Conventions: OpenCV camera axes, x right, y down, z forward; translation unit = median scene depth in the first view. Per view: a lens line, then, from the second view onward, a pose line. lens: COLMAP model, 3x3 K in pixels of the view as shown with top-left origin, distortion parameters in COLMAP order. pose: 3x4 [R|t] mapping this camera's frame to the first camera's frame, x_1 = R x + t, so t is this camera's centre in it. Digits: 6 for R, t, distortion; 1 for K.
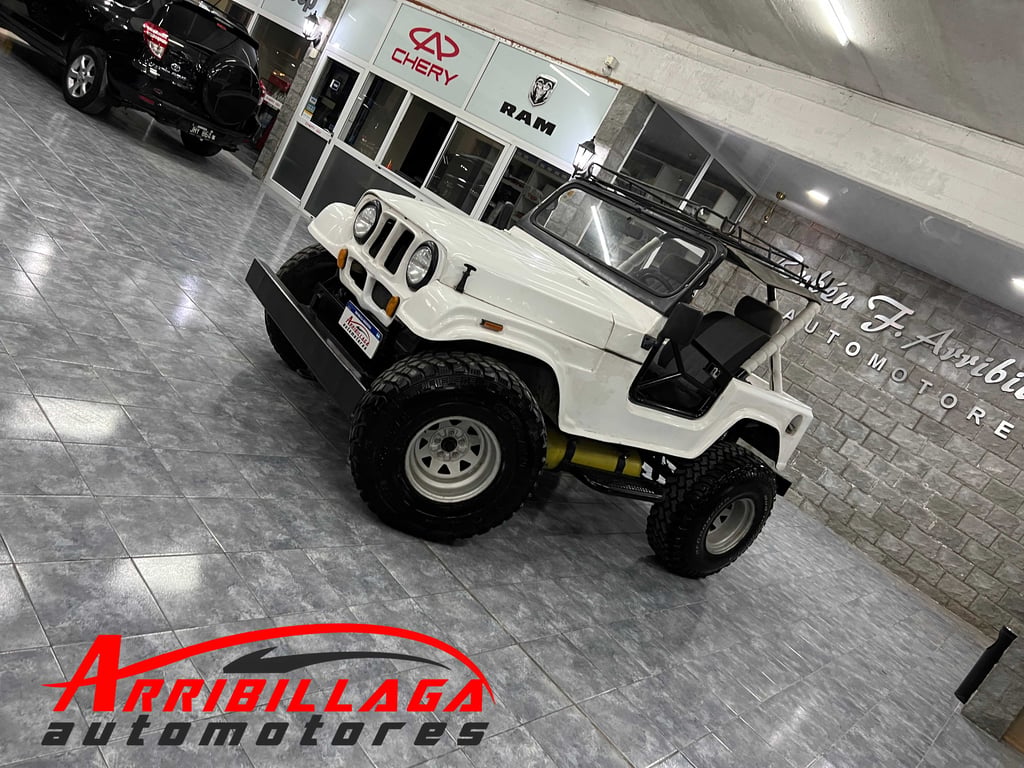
lens RADIAL K [[773.0, 0, 516.7], [0, 773.0, 384.0], [0, 0, 1]] dist [0.007181, -0.002931]
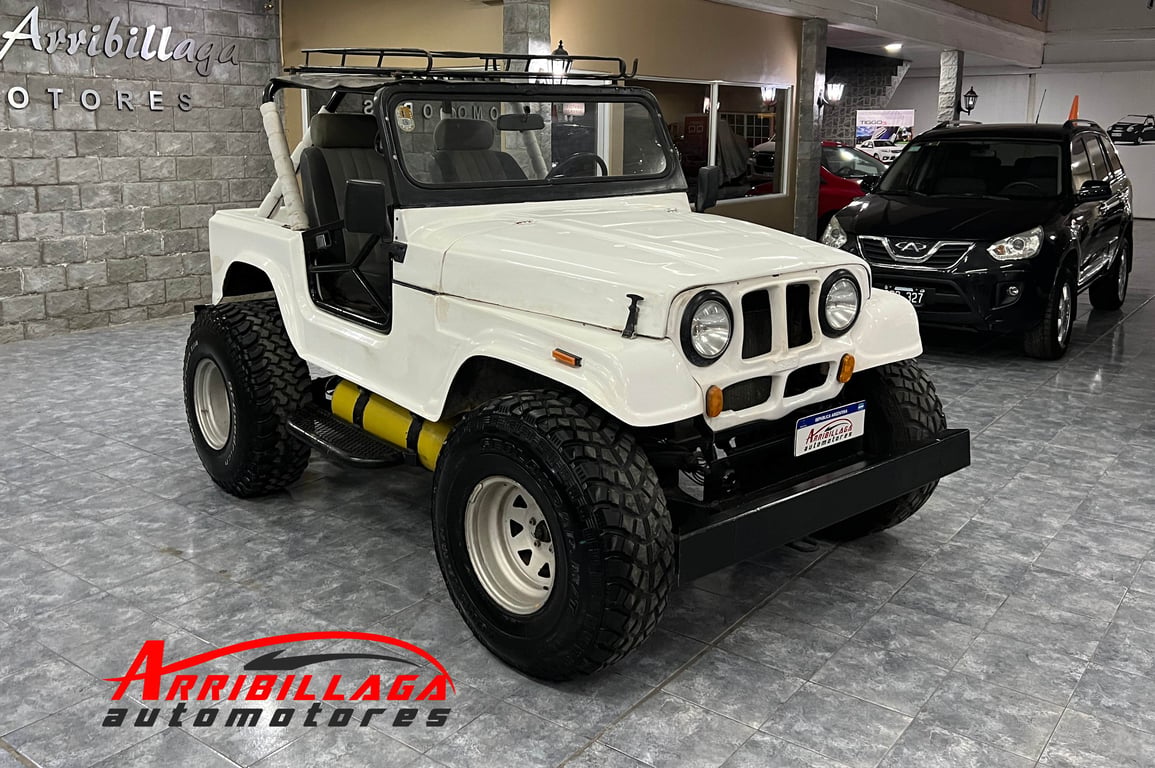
lens RADIAL K [[1022.7, 0, 574.9], [0, 1022.7, 309.0], [0, 0, 1]] dist [0.011622, 0.009227]
pose [[-0.067165, -0.624601, 0.778051, -0.461021], [0.197164, 0.756125, 0.624020, -0.429682], [-0.978067, 0.195316, 0.072363, 0.608318]]
